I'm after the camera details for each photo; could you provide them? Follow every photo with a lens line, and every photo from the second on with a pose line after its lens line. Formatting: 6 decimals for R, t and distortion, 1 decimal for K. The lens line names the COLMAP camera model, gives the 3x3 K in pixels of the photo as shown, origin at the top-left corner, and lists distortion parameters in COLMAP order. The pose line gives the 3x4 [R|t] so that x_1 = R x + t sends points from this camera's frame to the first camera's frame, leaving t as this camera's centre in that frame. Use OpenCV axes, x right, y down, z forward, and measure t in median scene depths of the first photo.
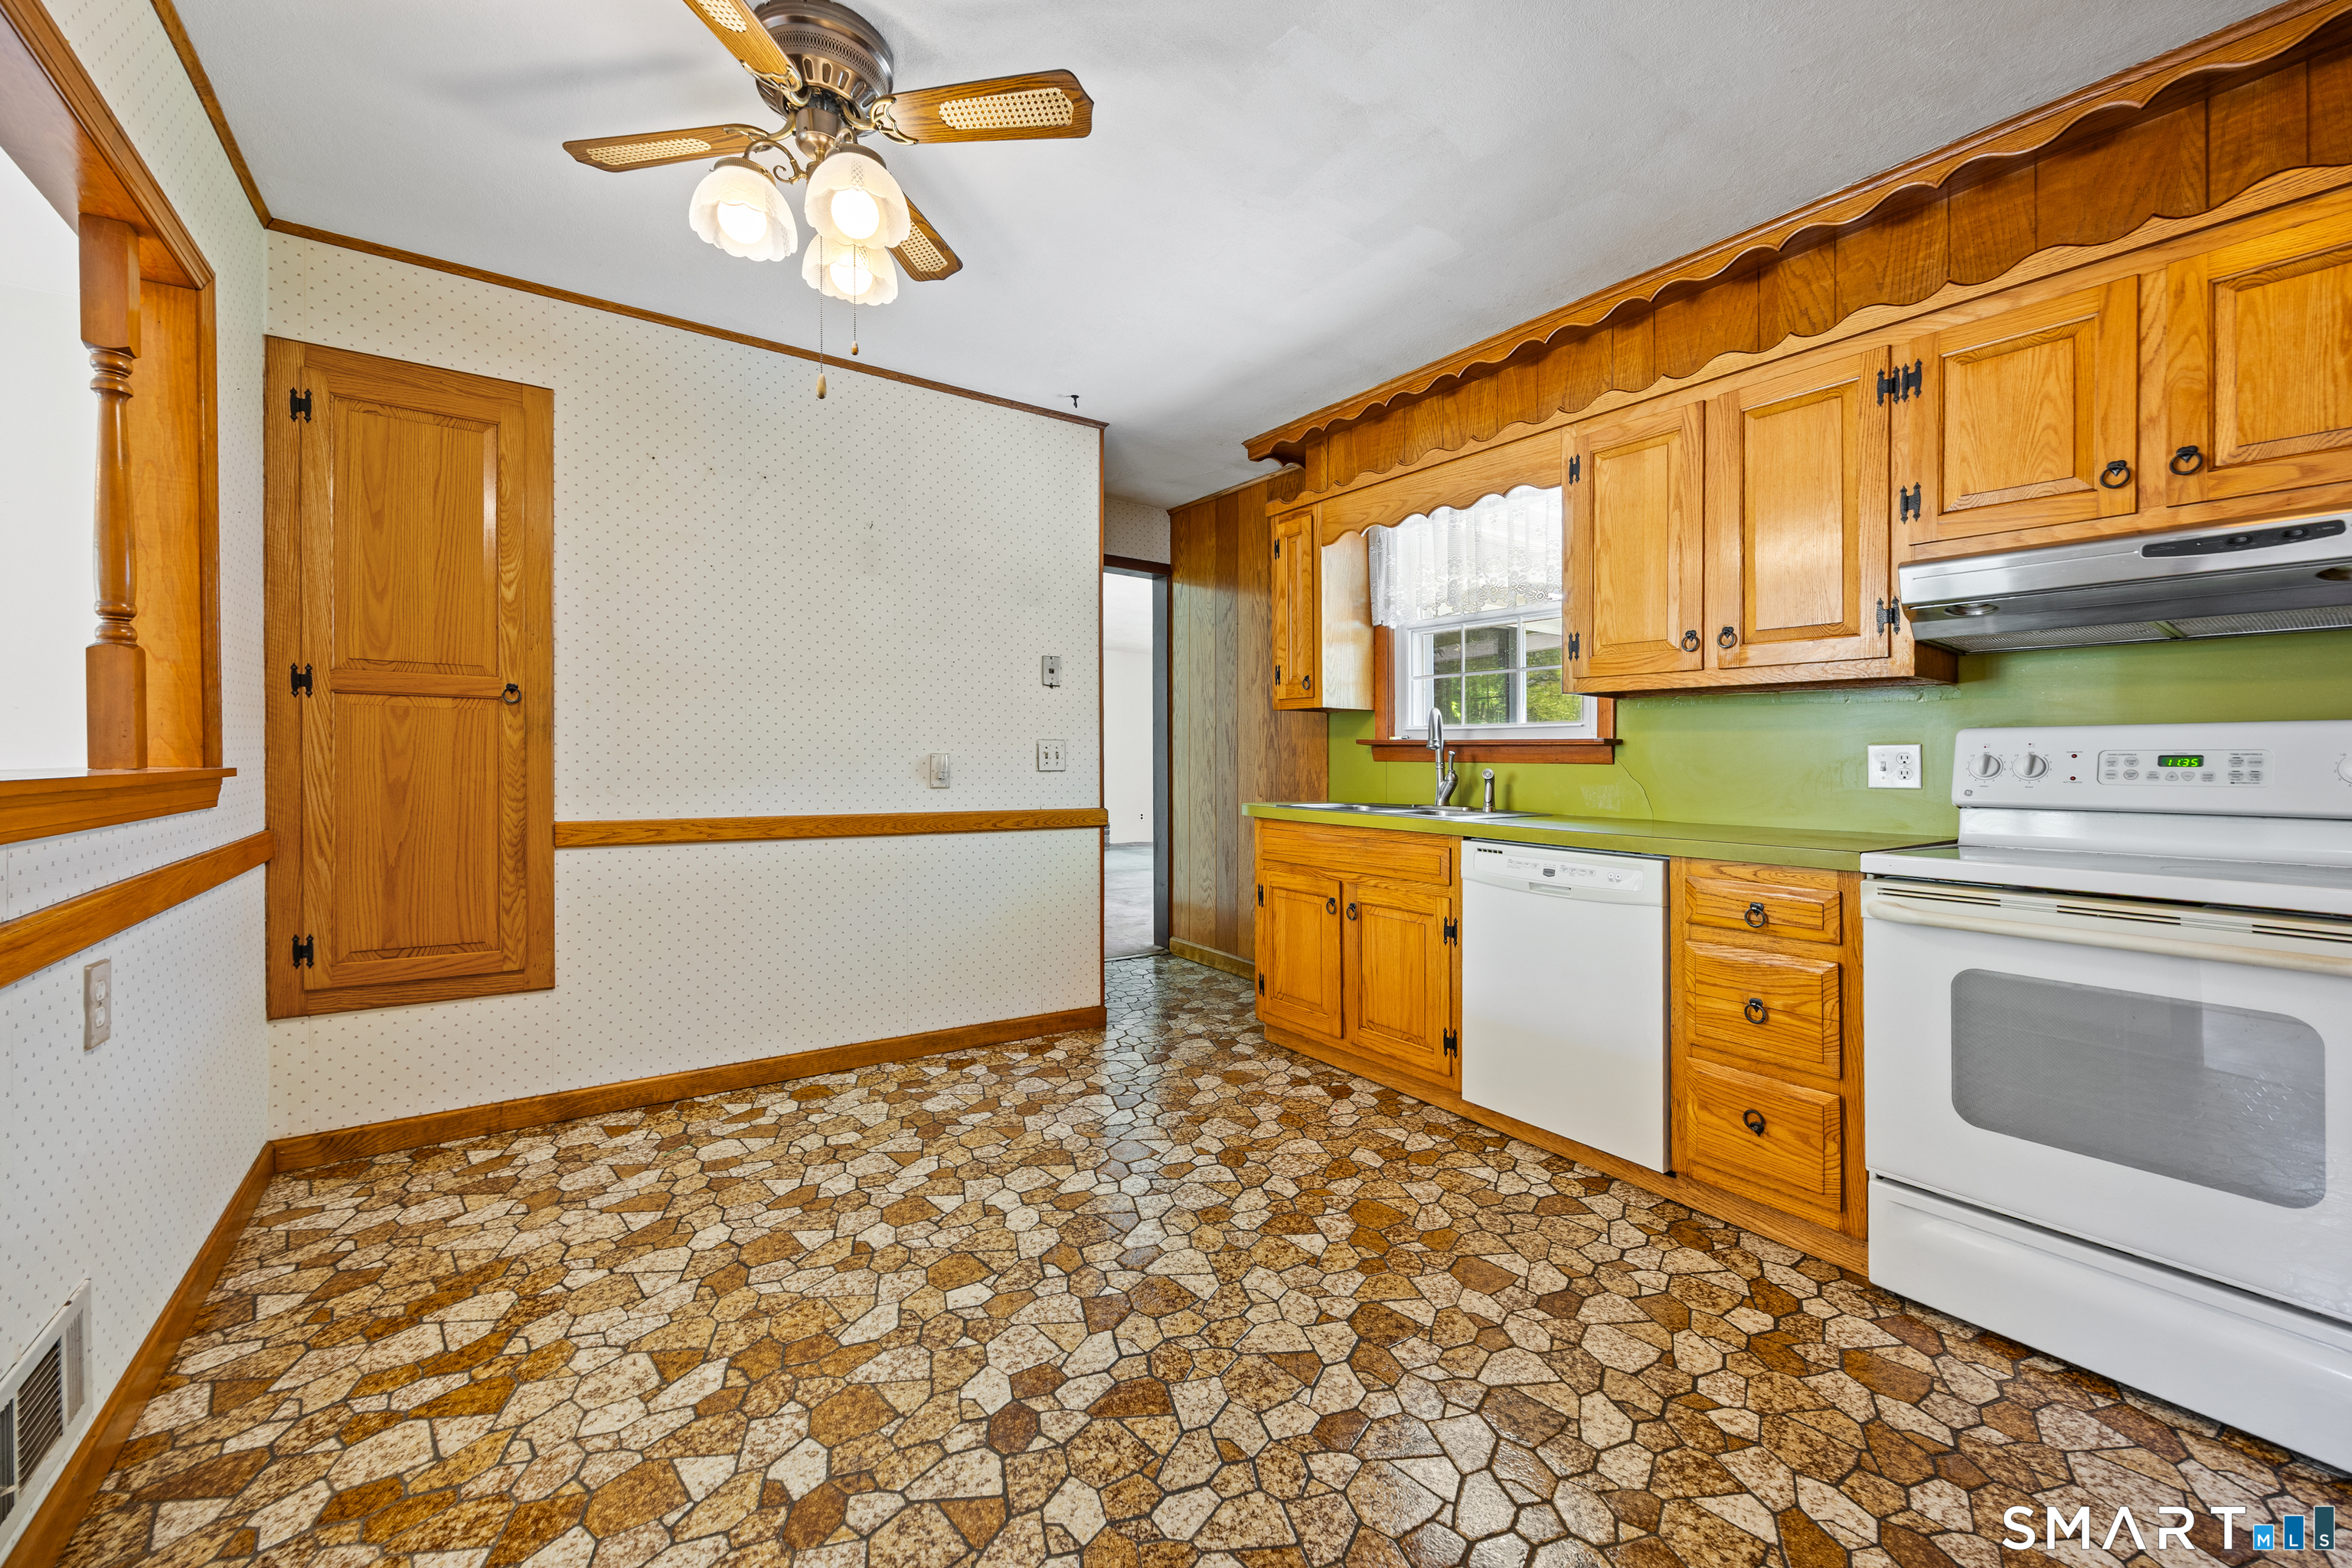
lens RADIAL K [[936.3, 0, 1176.0], [0, 936.3, 784.0], [0, 0, 1]] dist [0.001649, -0.000017]
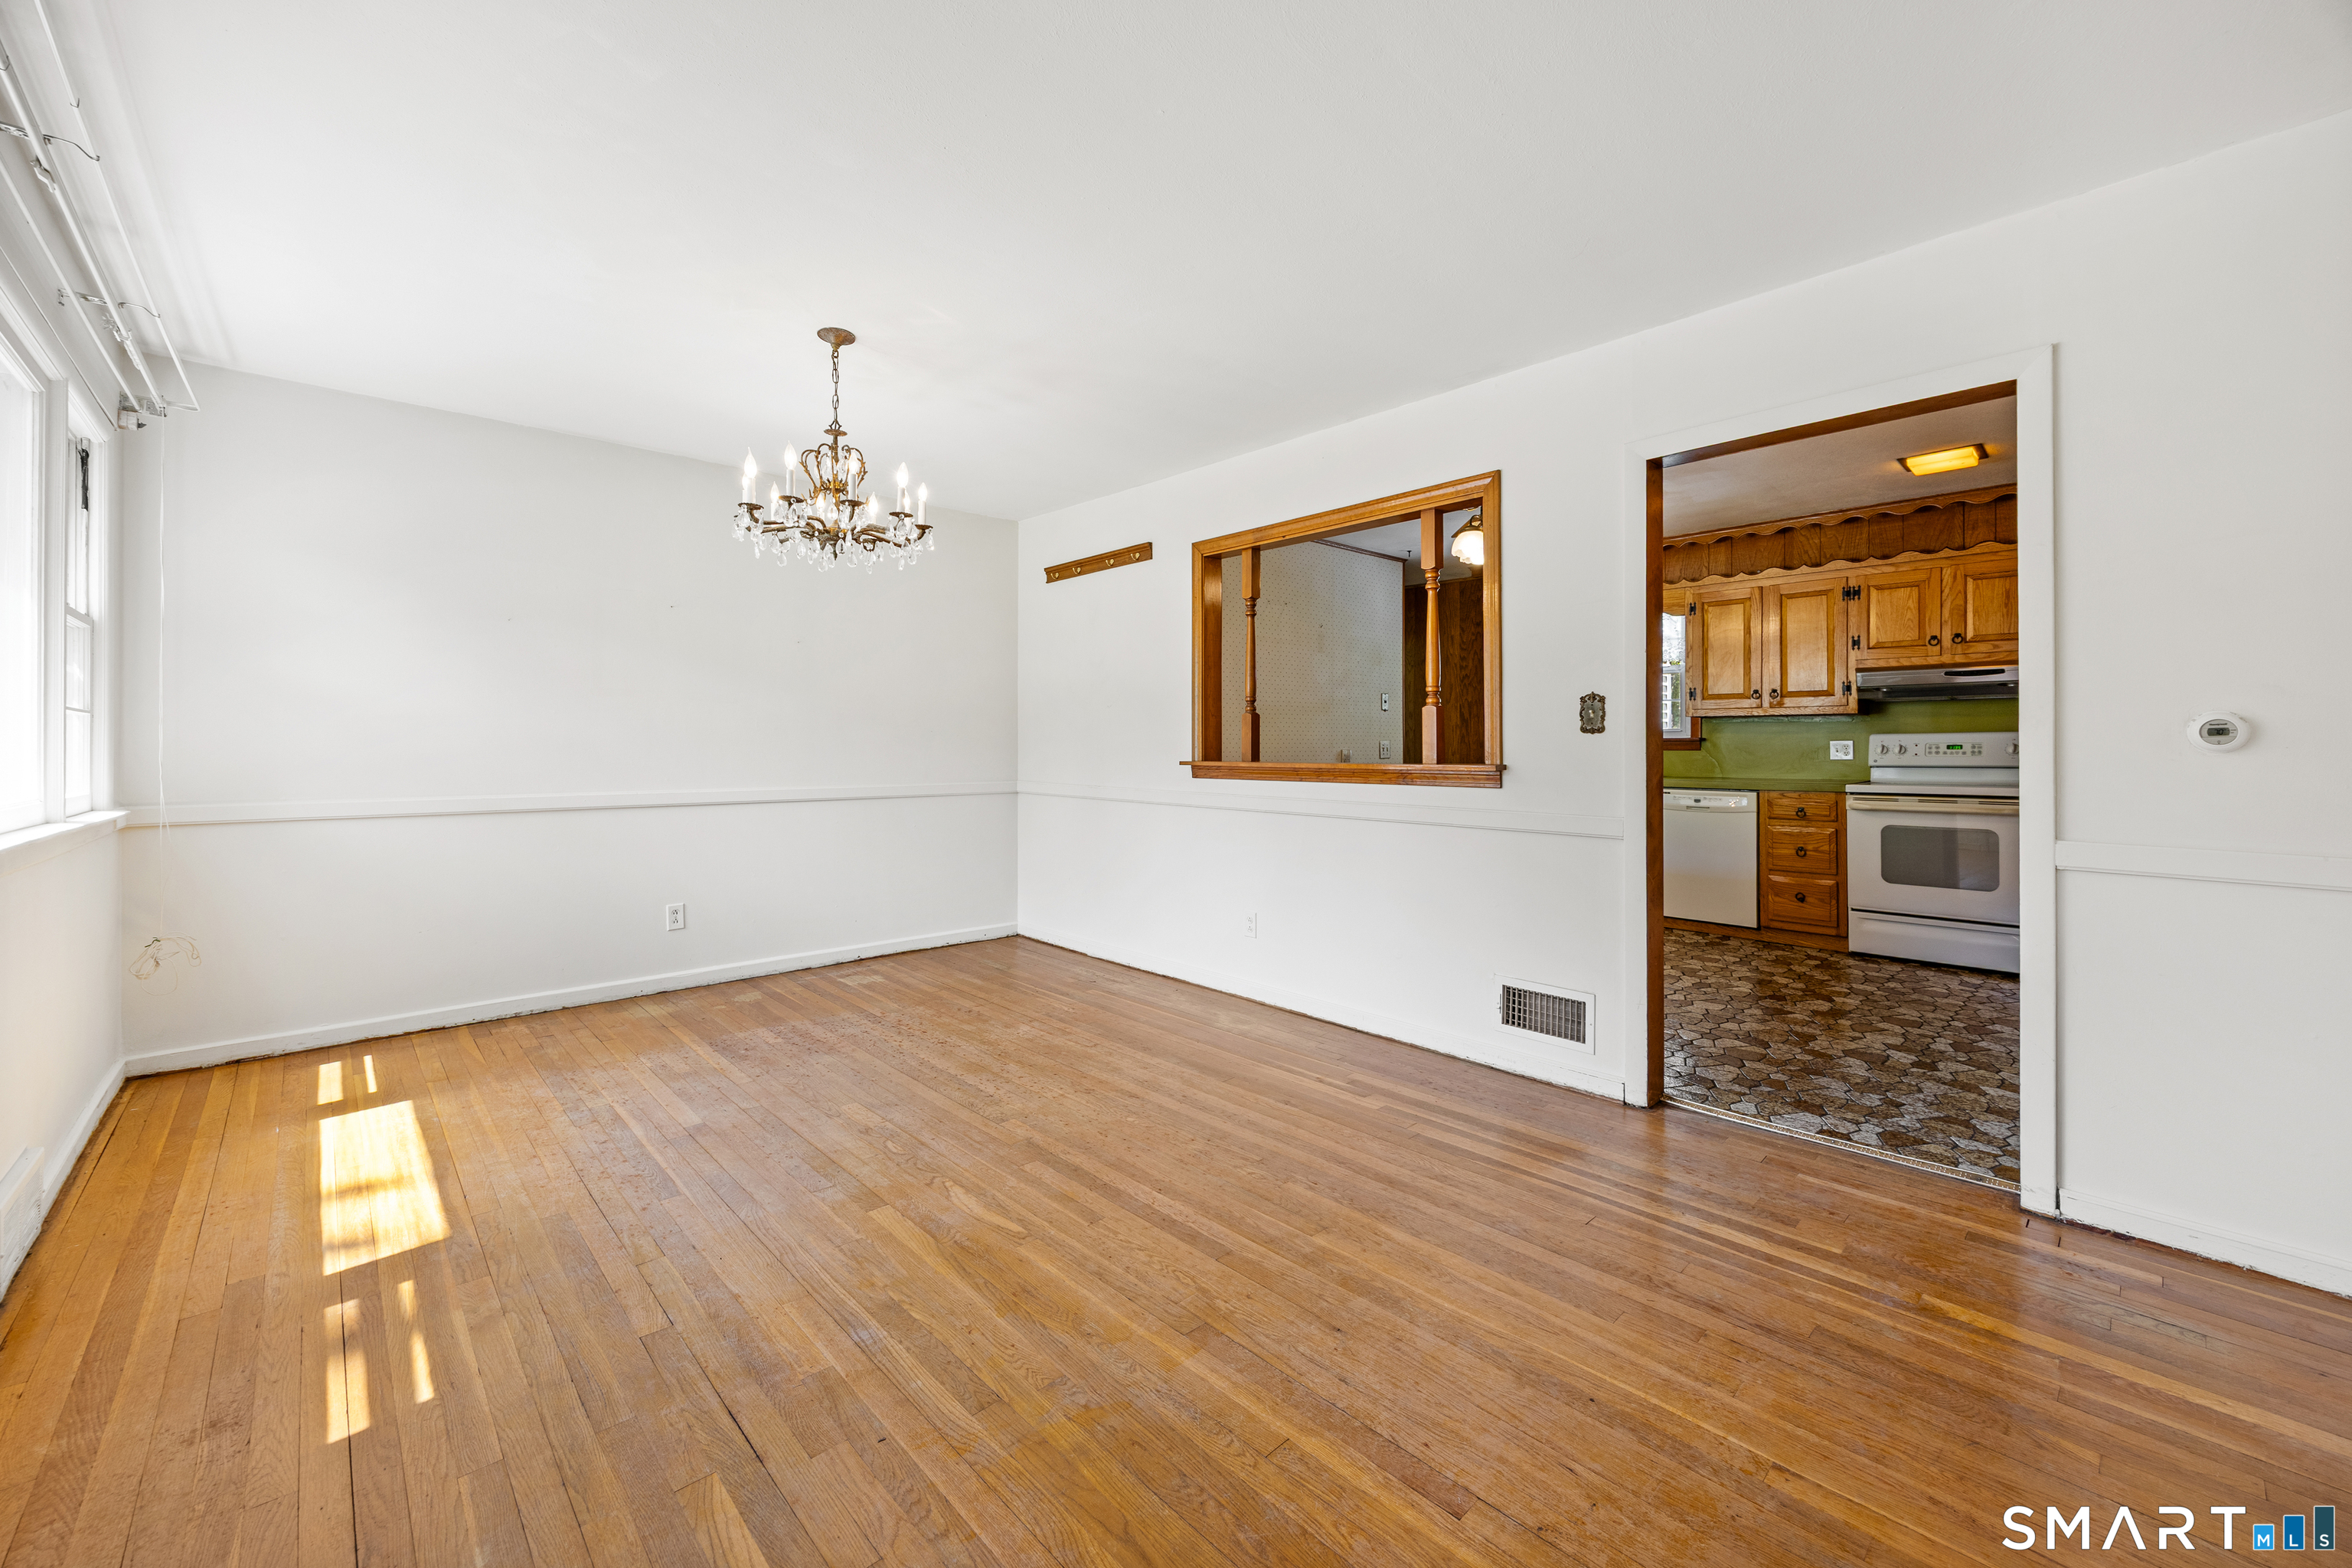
lens RADIAL K [[917.4, 0, 1170.7], [0, 917.4, 786.0], [0, 0, 1]] dist [0.000337, 0.000081]
pose [[0.990302, -0.018547, 0.137689, -1.459763], [0.016418, 0.999728, 0.016580, 0.005616], [-0.137959, -0.014159, 0.990337, -1.245691]]
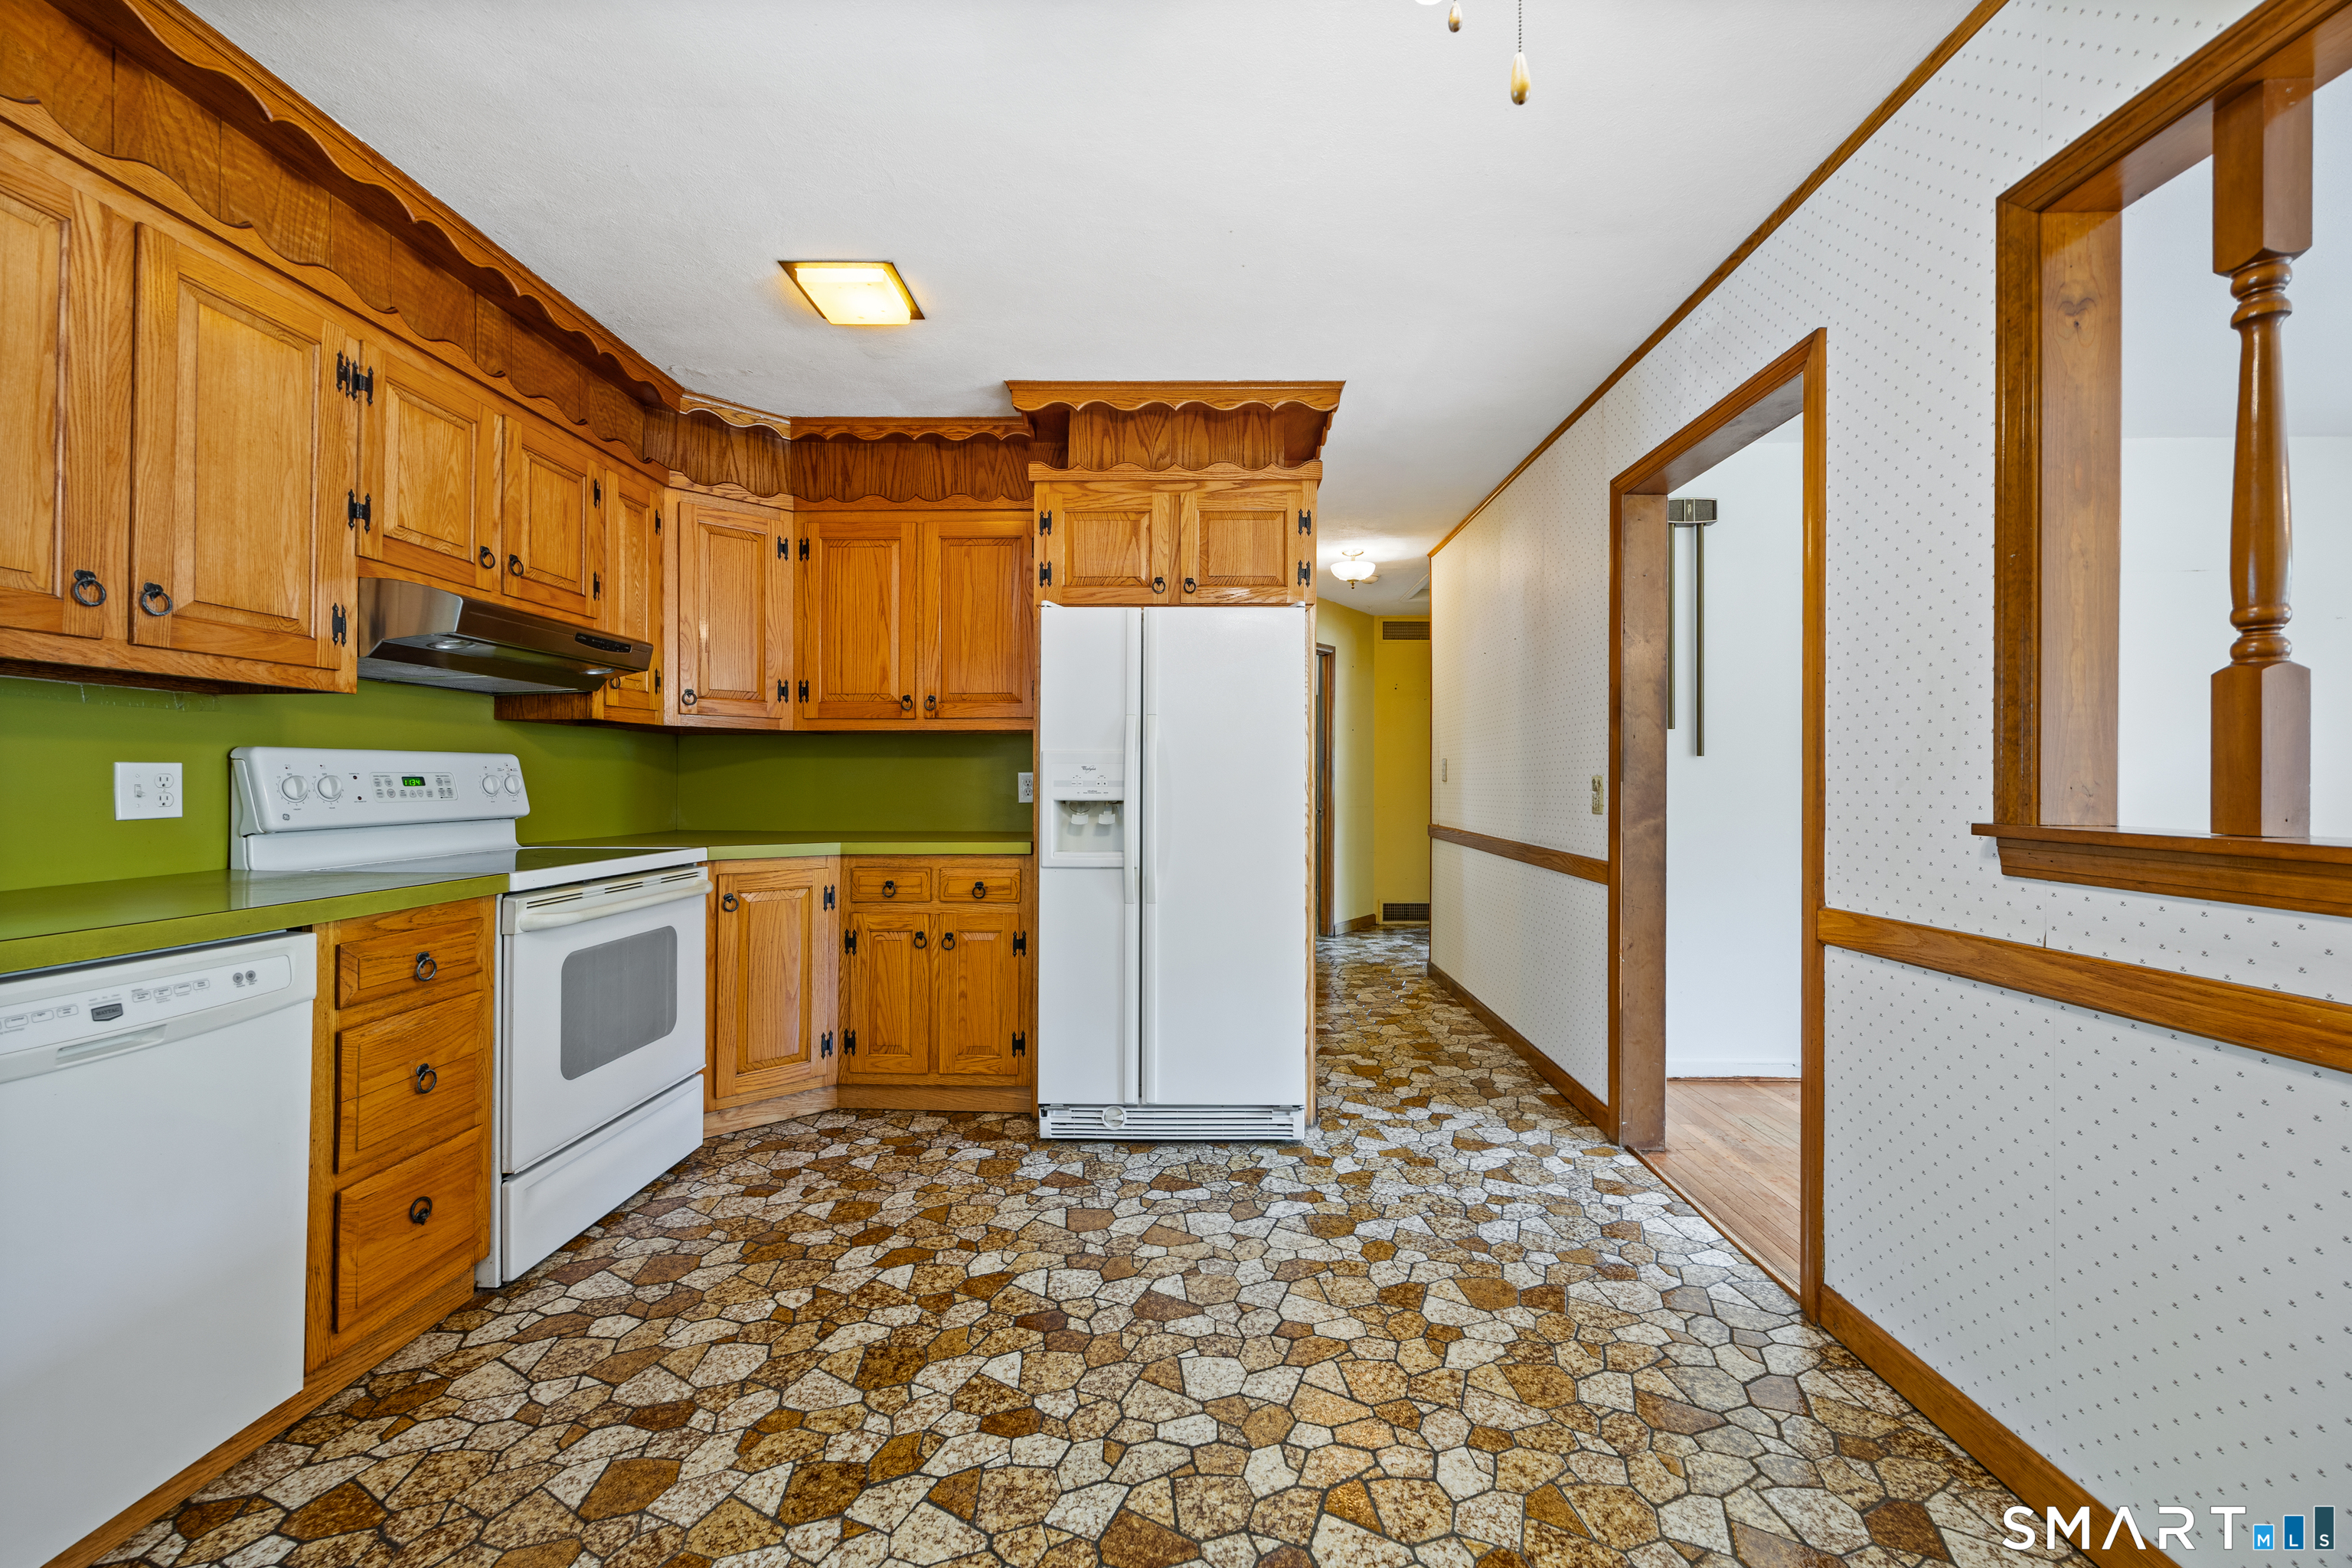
lens RADIAL K [[916.9, 0, 1191.2], [0, 916.9, 752.8], [0, 0, 1]] dist [0.001082, 0.000162]
pose [[-0.809637, 0.004877, 0.586910, -0.485336], [0.005046, 0.999986, -0.001348, -0.055943], [-0.586909, 0.001870, -0.809651, 1.389551]]
